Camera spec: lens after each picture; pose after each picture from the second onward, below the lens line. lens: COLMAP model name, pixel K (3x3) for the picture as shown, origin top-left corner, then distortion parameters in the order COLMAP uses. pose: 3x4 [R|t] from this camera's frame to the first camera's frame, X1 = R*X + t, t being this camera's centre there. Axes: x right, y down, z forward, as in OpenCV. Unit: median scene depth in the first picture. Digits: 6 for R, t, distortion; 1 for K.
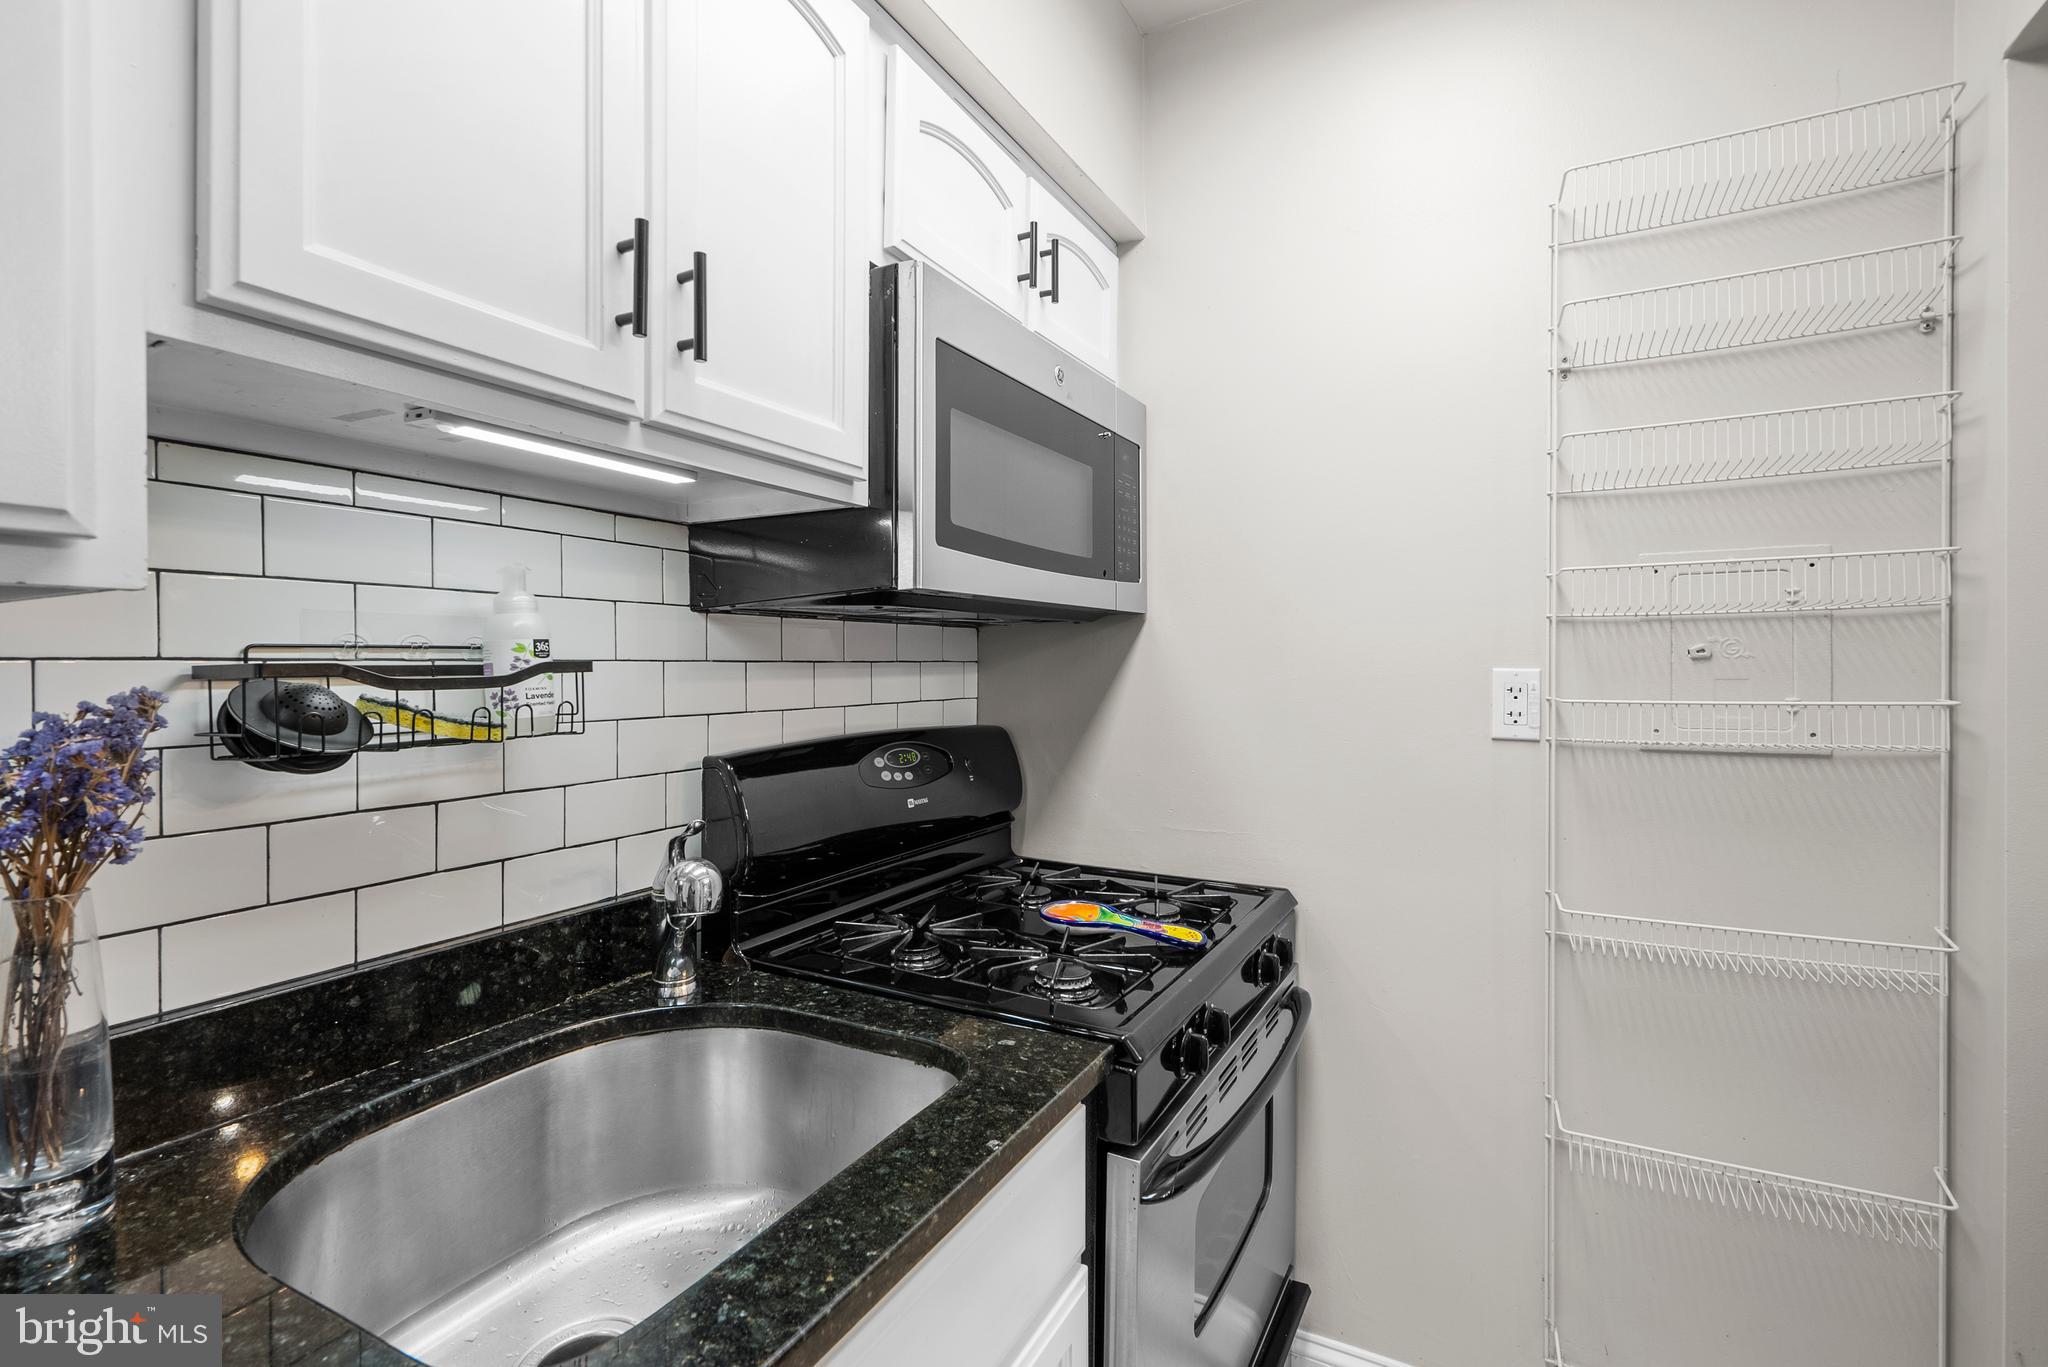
lens RADIAL K [[944.6, 0, 1026.3], [0, 944.6, 668.0], [0, 0, 1]] dist [-0.001577, -0.000171]
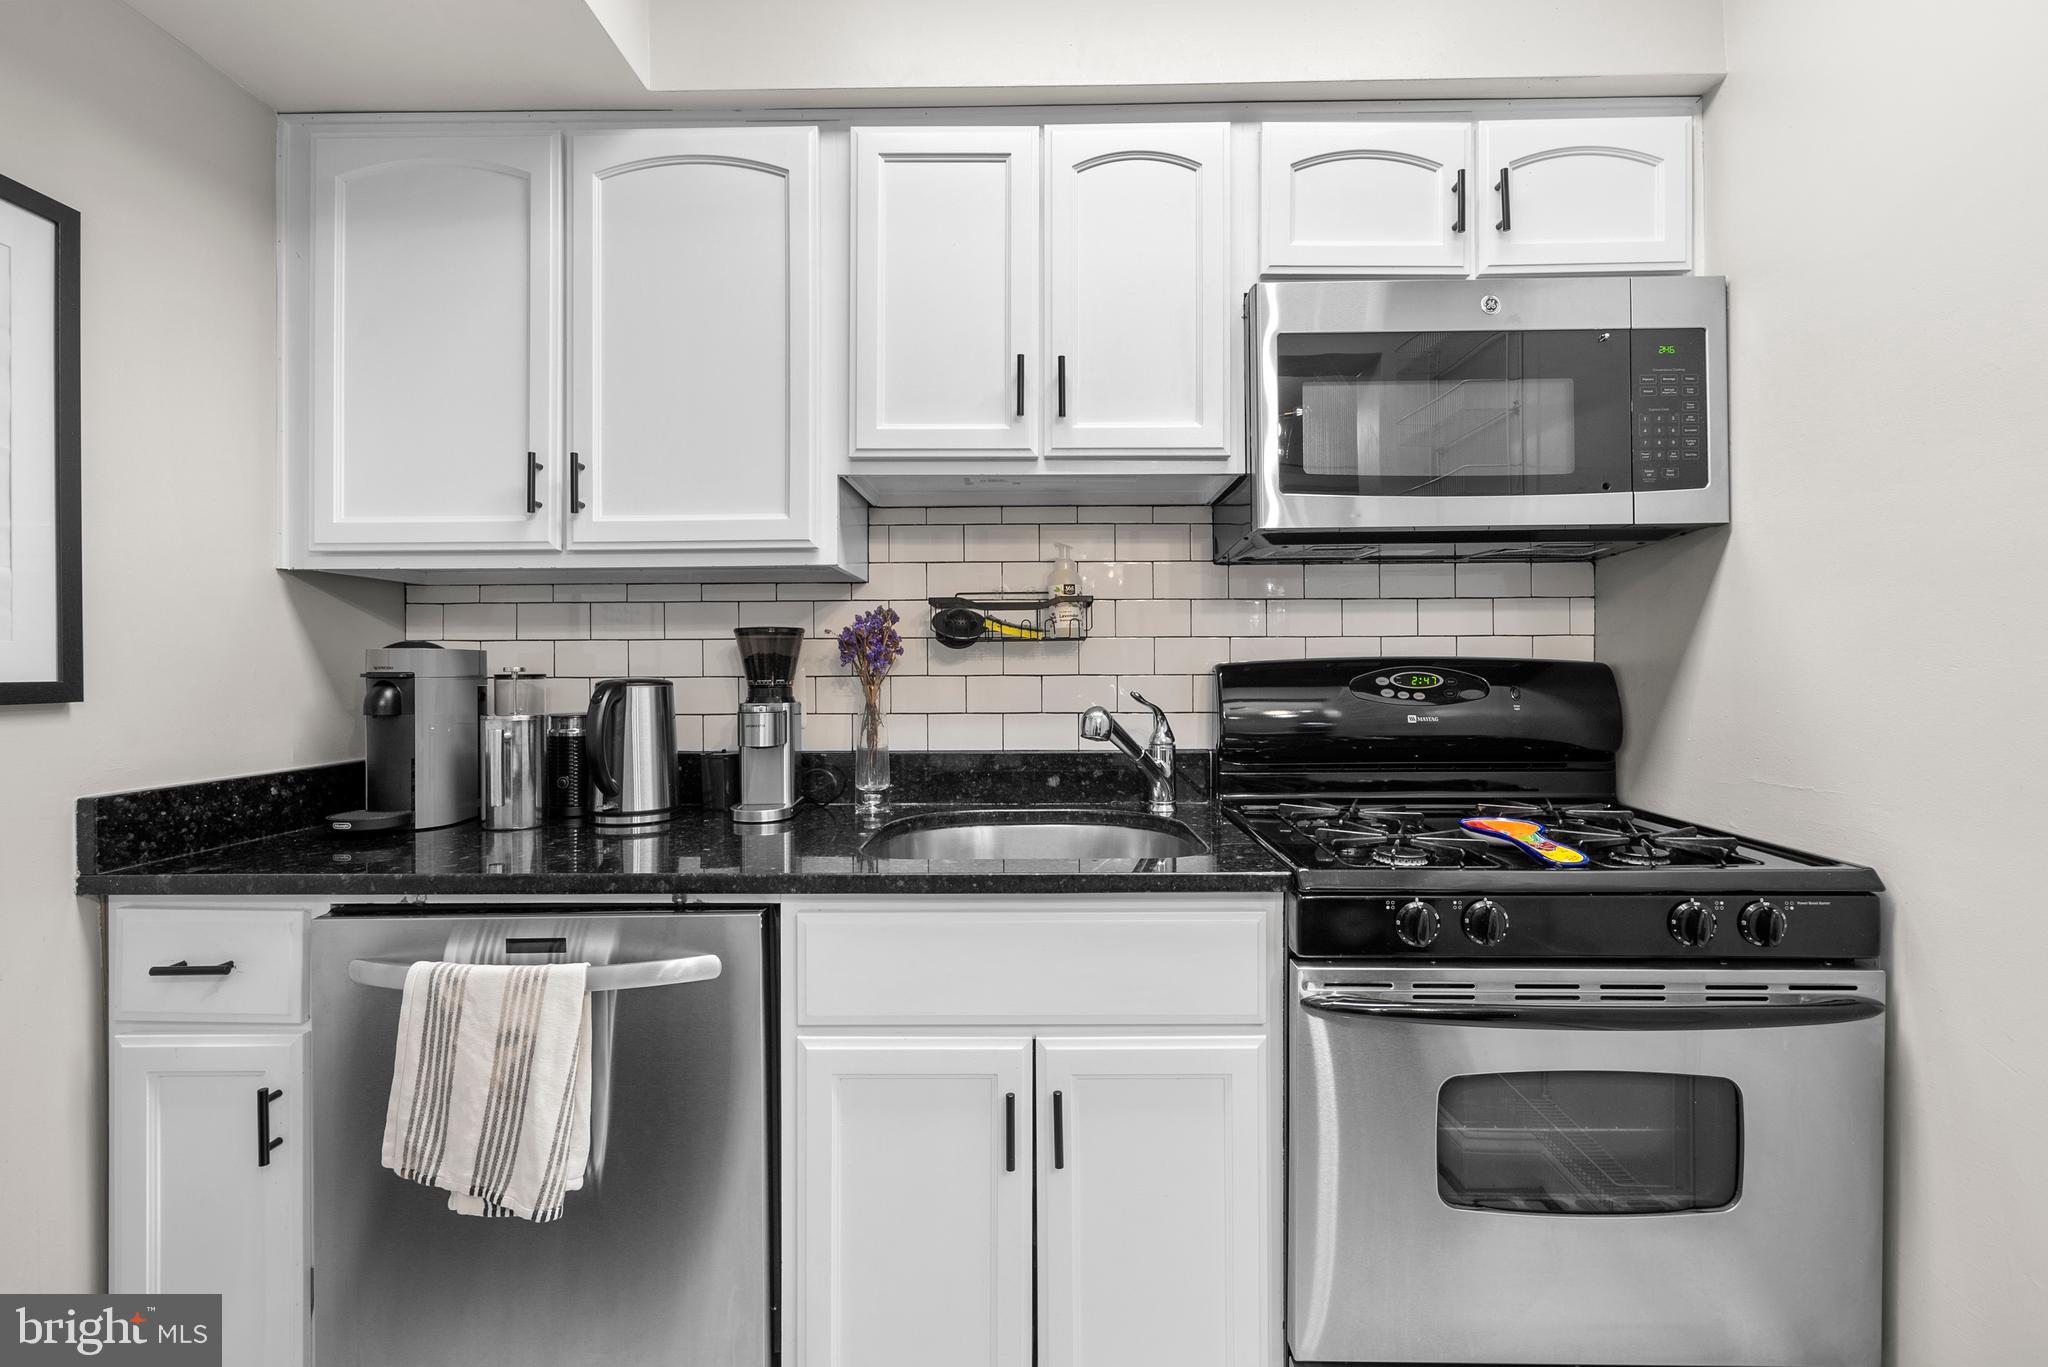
lens RADIAL K [[944.6, 0, 1026.3], [0, 944.6, 668.0], [0, 0, 1]] dist [-0.001577, -0.000171]
pose [[0.454204, 0.002769, -0.890894, 0.873048], [-0.000990, 0.999996, 0.002604, 0.103130], [0.890897, -0.000301, 0.454205, 0.096154]]
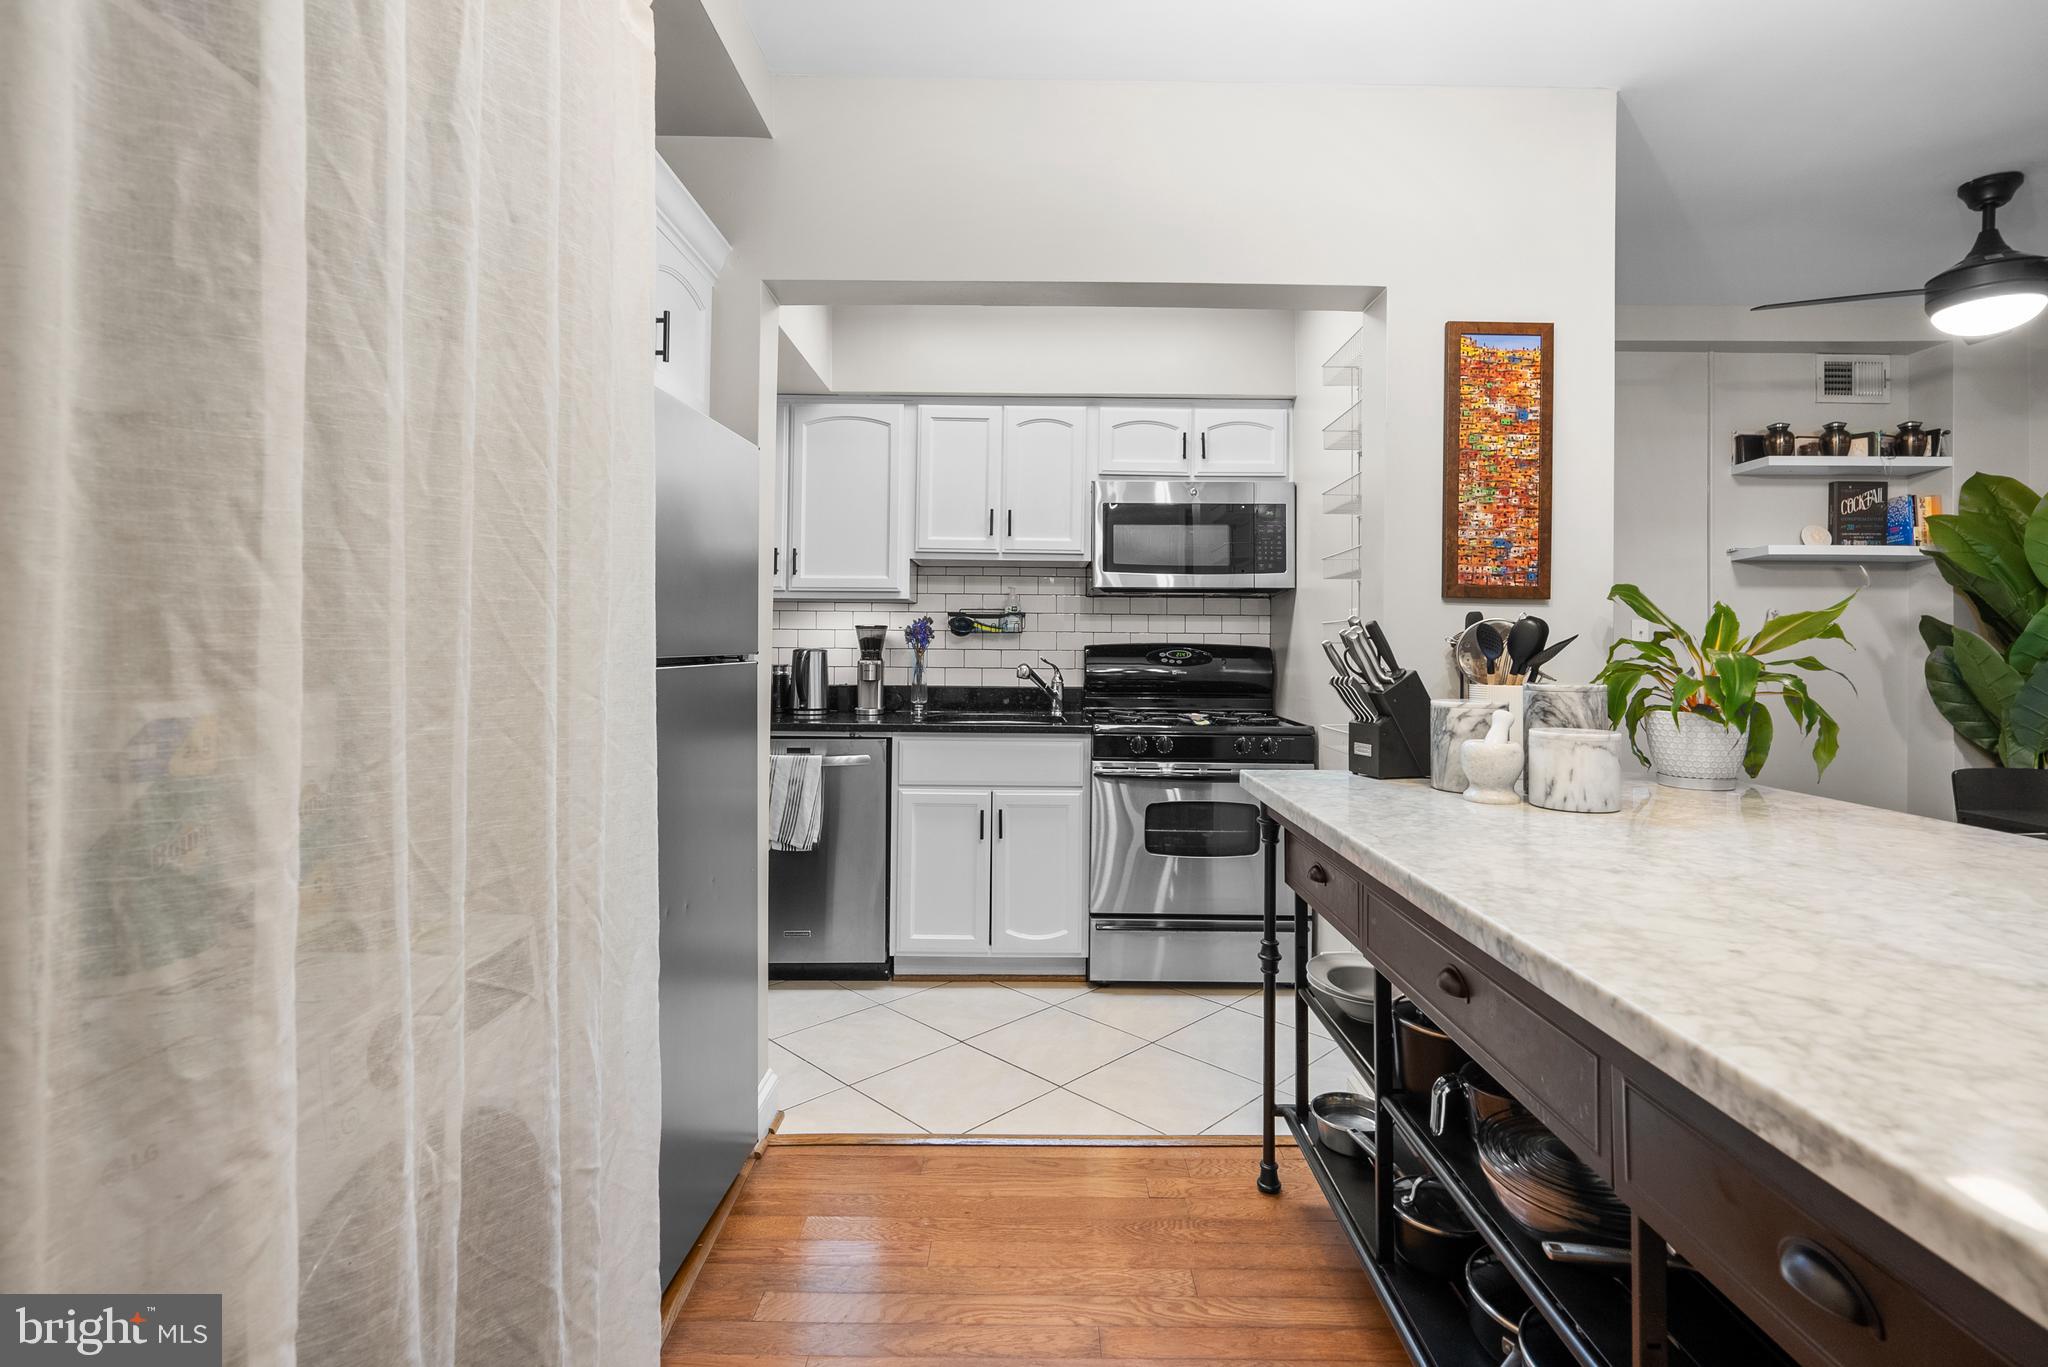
lens RADIAL K [[946.7, 0, 1022.7], [0, 946.7, 633.2], [0, 0, 1]] dist [0.000236, 0.000041]
pose [[0.468491, -0.006696, -0.883443, 2.355390], [-0.015466, 0.999756, -0.015779, 0.112462], [0.883333, 0.021055, 0.468273, -0.607428]]
